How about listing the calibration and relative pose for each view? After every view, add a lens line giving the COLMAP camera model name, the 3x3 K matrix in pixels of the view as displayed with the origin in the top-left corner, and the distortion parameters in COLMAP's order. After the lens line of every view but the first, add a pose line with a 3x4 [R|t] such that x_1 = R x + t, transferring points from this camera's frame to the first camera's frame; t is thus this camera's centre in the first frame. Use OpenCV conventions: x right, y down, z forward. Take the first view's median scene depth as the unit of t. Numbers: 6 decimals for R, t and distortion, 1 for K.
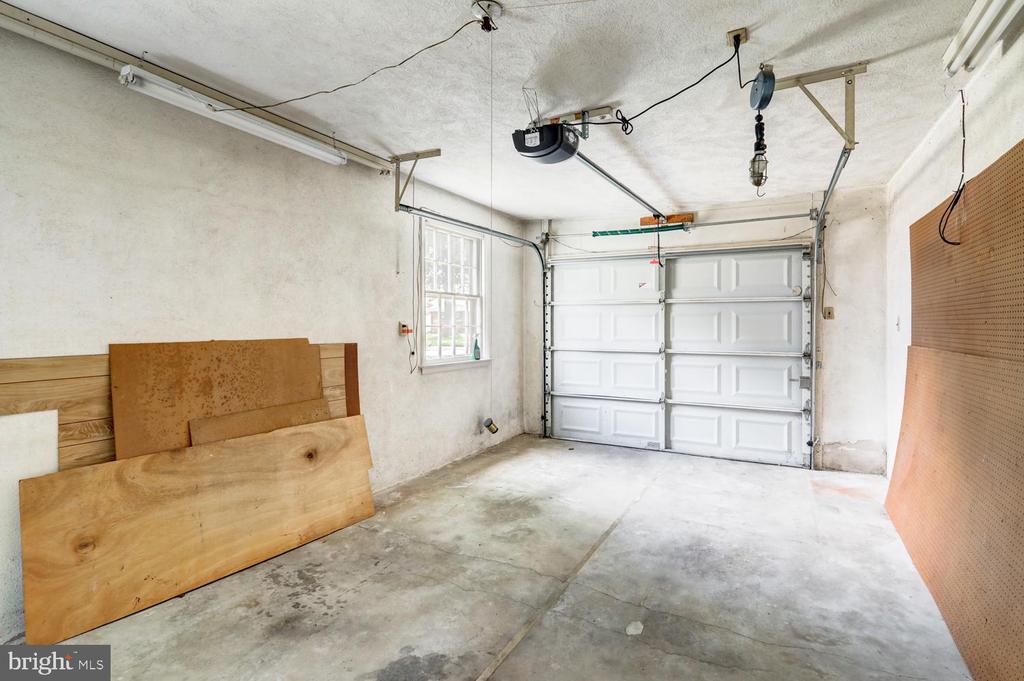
lens RADIAL K [[499.9, 0, 512.3], [0, 499.9, 313.2], [0, 0, 1]] dist [-0.003857, -0.000735]
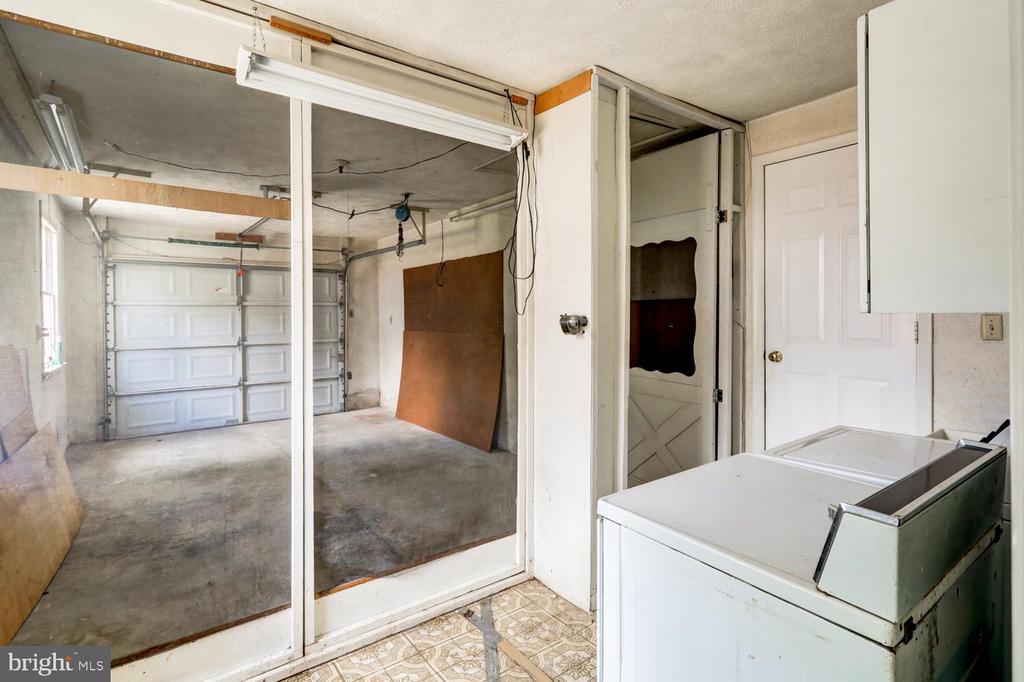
lens RADIAL K [[499.9, 0, 512.3], [0, 499.9, 313.7], [0, 0, 1]] dist [-0.003857, -0.000735]
pose [[0.436838, -0.005036, 0.899526, -0.523635], [-0.010813, 0.999883, 0.010849, -0.020466], [-0.899475, -0.014466, 0.436733, -0.151427]]
